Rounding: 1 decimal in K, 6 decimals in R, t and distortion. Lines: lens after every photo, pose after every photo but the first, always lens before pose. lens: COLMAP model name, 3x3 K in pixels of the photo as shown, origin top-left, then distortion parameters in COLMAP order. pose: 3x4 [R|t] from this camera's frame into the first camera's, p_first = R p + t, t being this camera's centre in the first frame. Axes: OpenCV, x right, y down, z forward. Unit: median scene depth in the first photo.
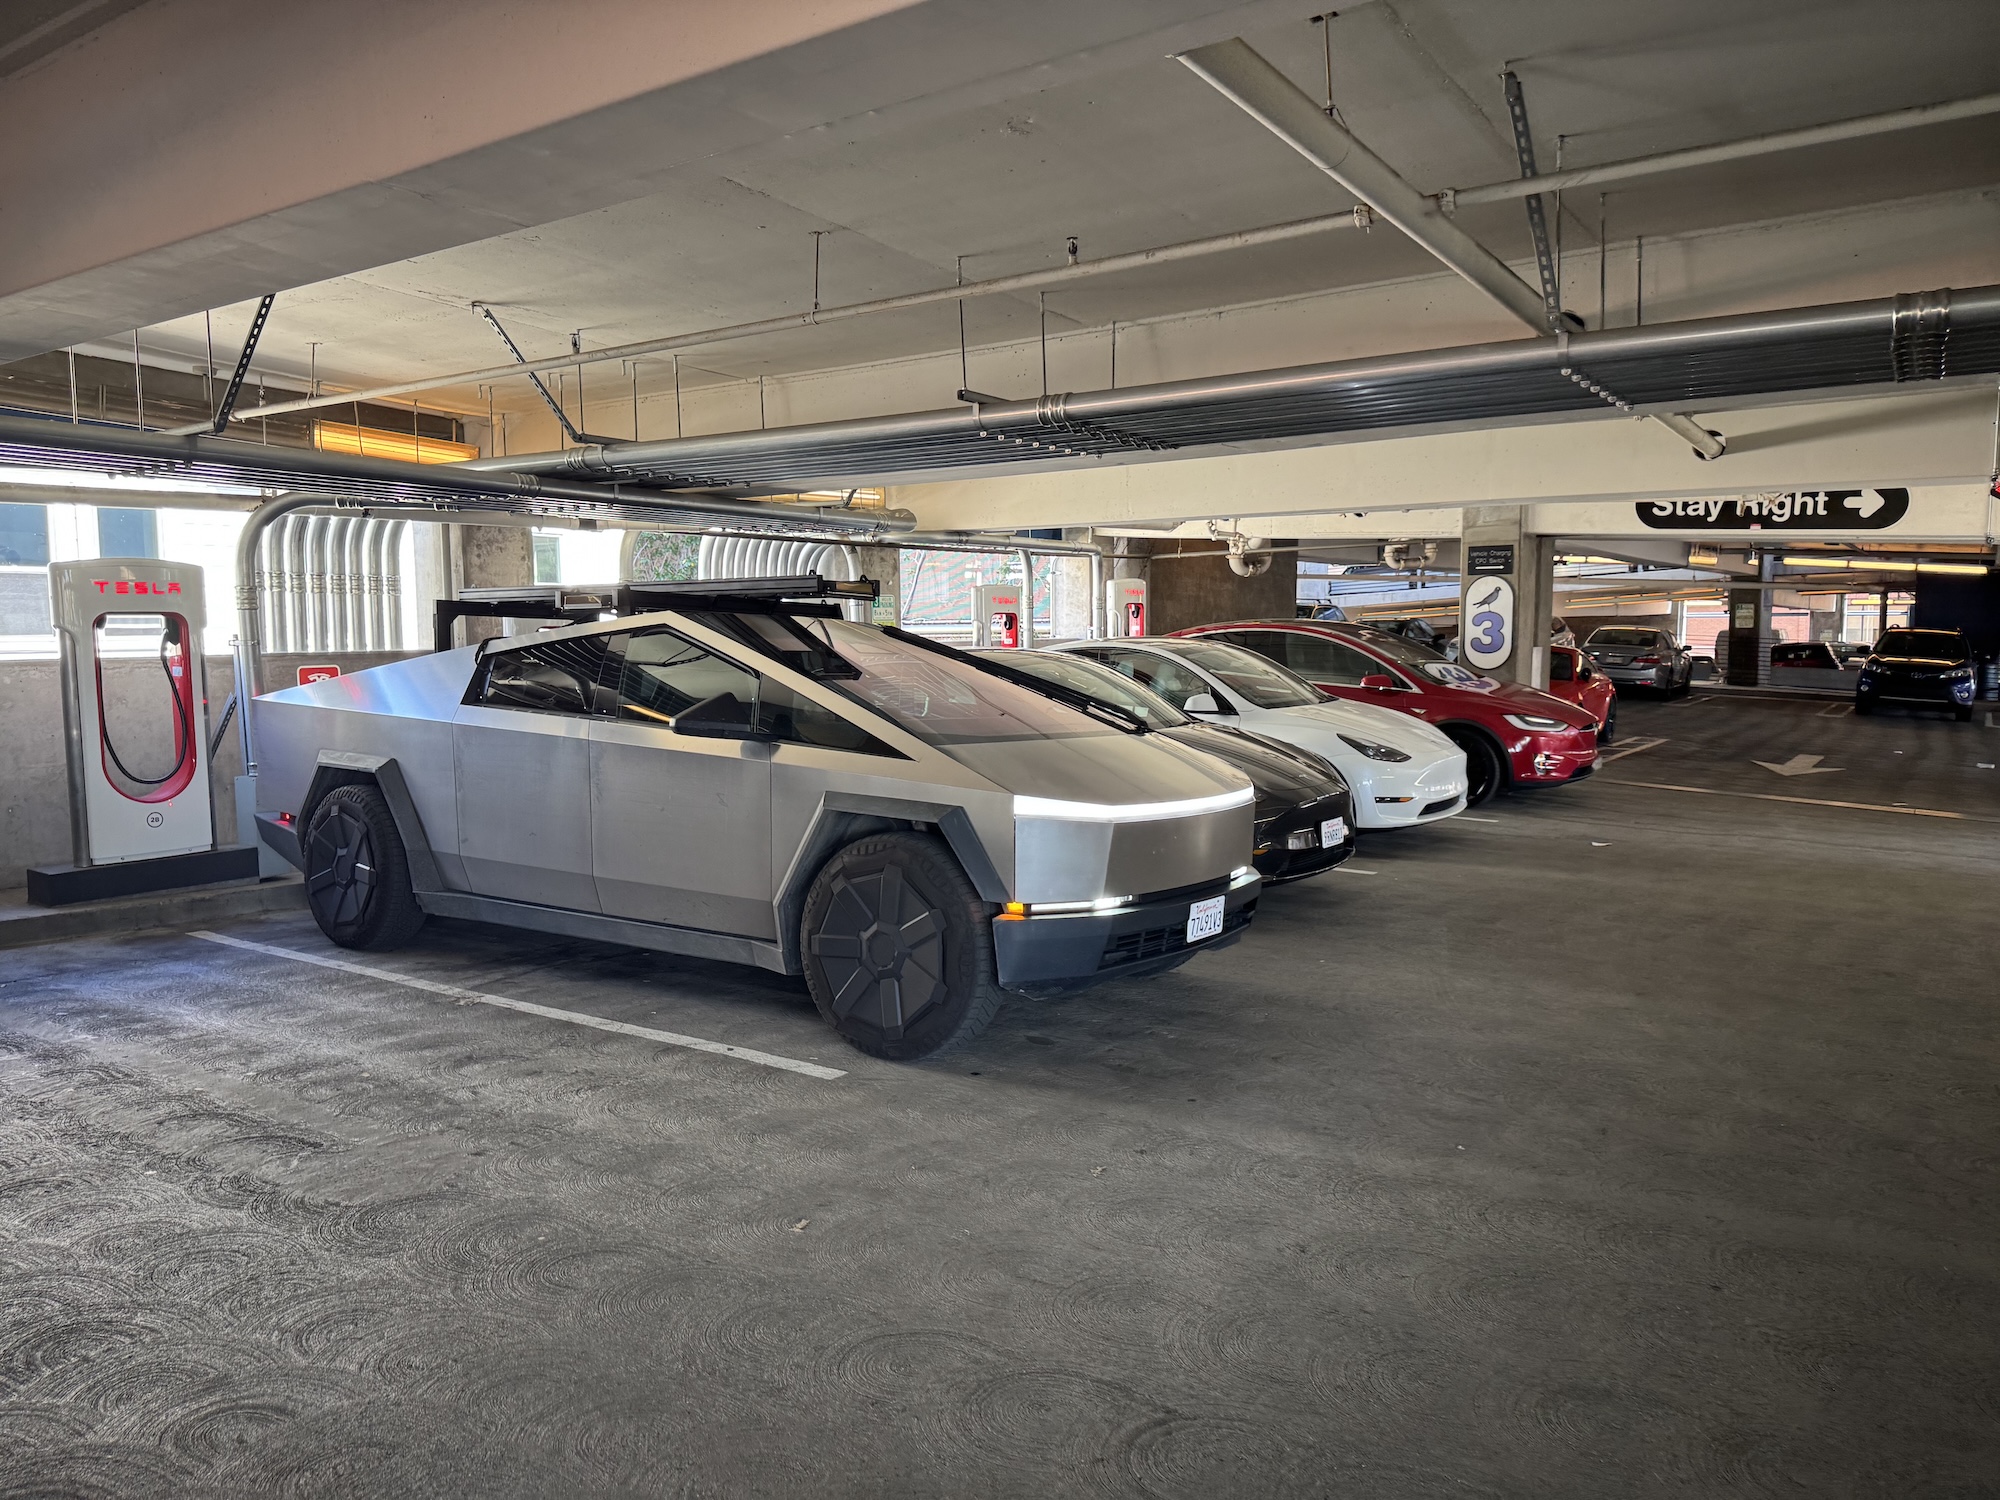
lens RADIAL K [[1416.4, 0, 1012.6], [0, 1416.4, 753.1], [0, 0, 1]] dist [0.053523, -0.040184]
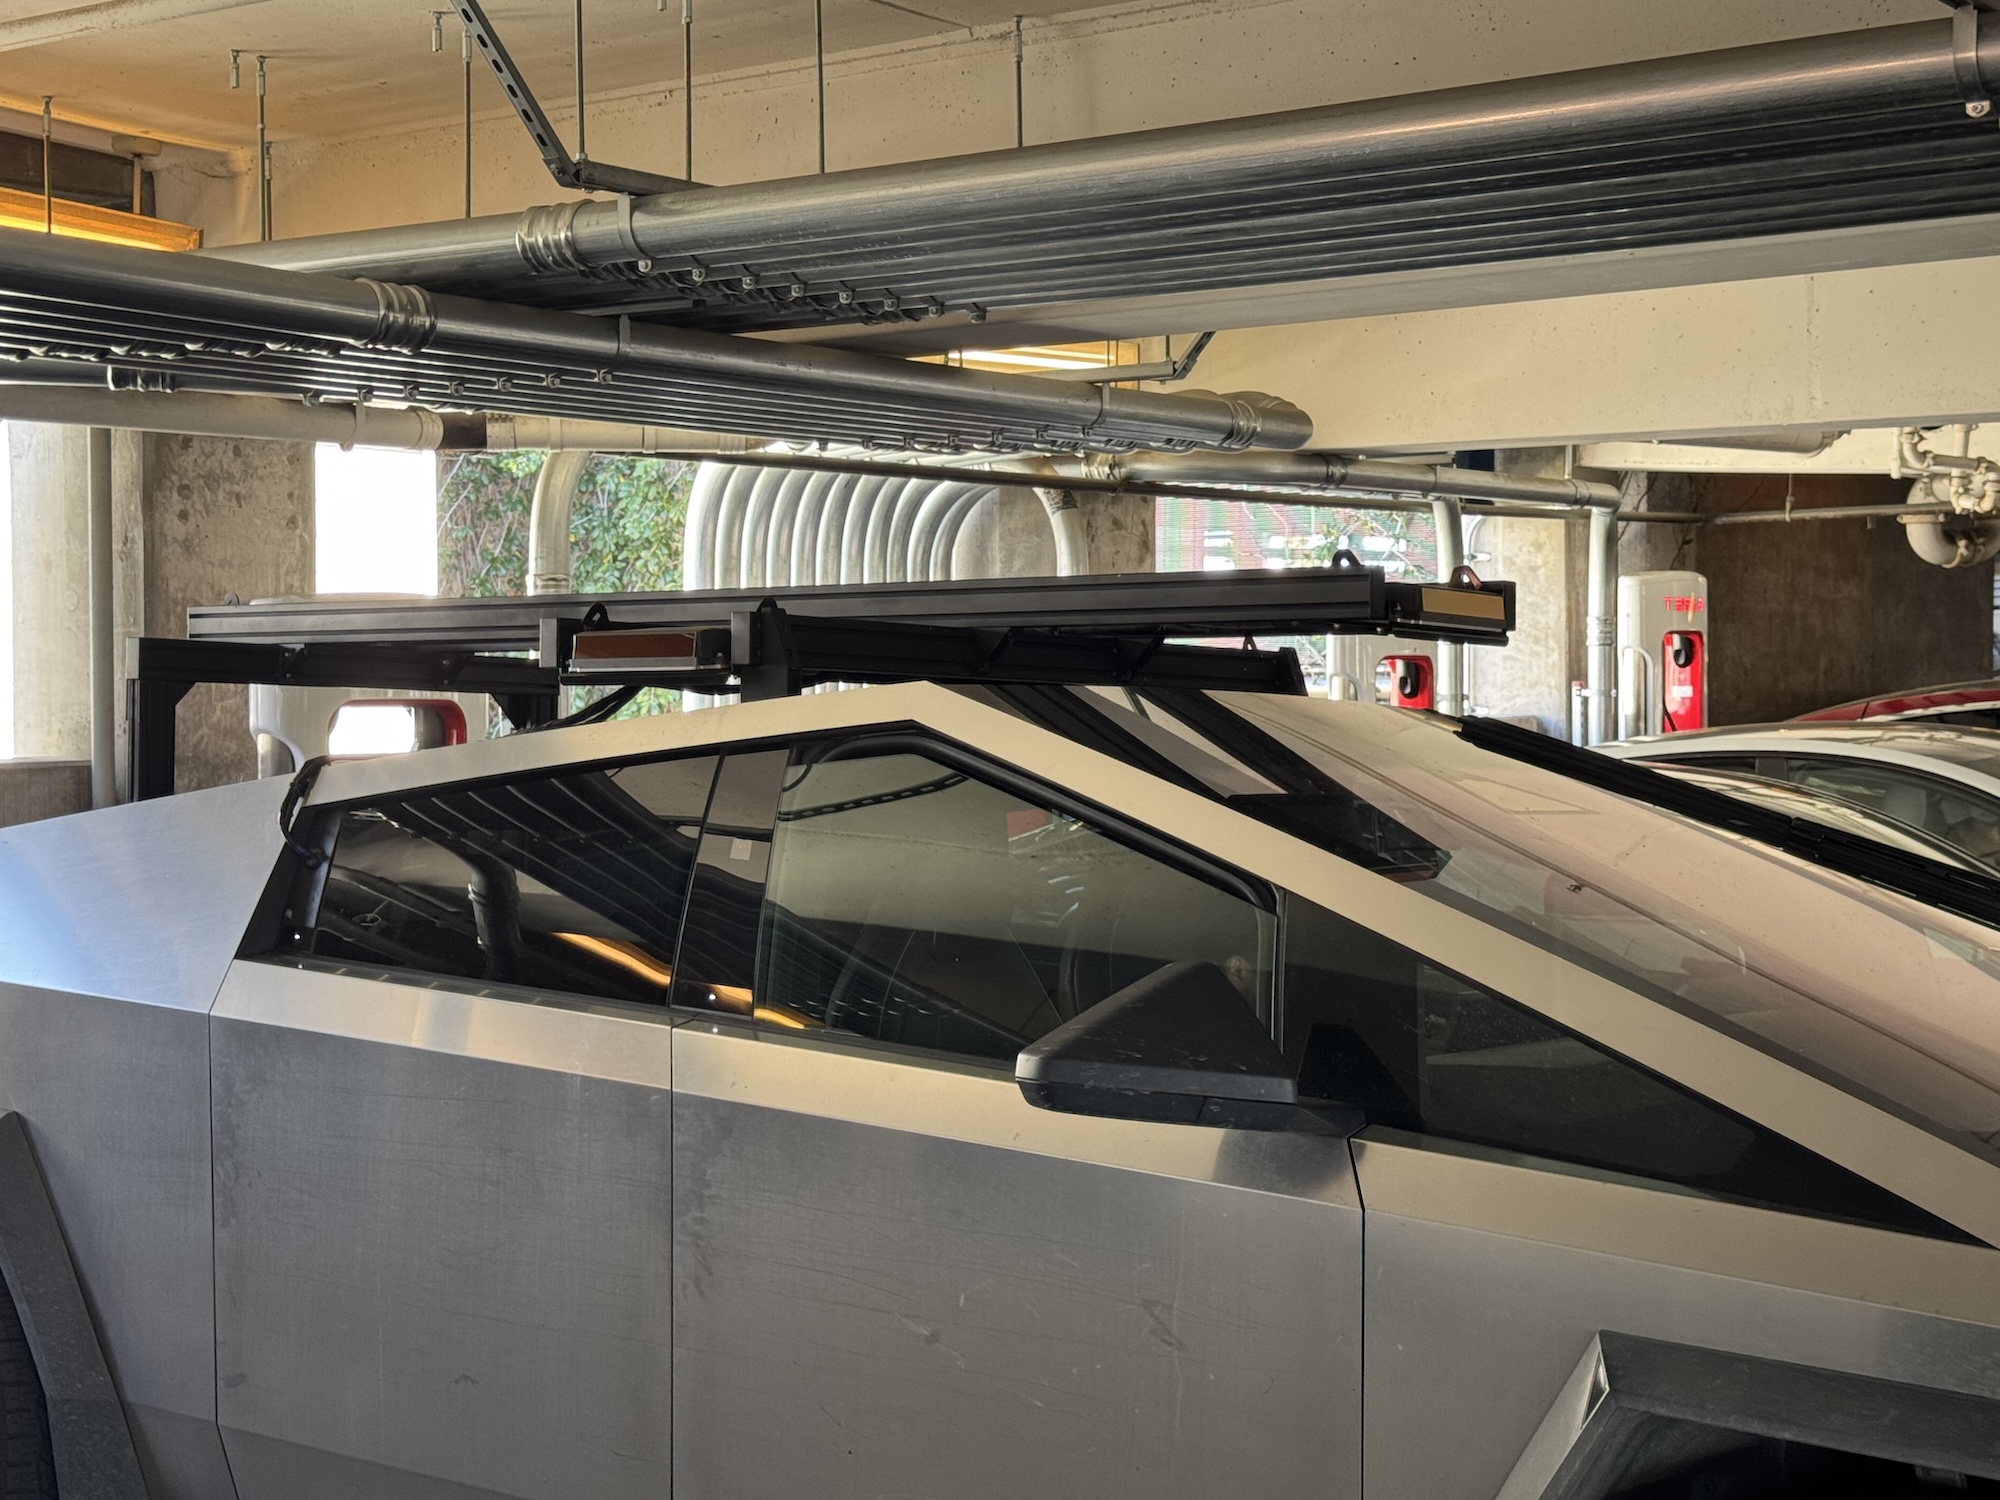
lens RADIAL K [[3040.9, 0, 1002.1], [0, 3040.9, 731.0], [0, 0, 1]] dist [0.118125, 0.000000]
pose [[0.998958, 0.005436, -0.045315, -0.175810], [-0.008525, 0.997631, -0.068255, -0.039008], [0.044837, 0.068571, 0.996638, 0.293164]]
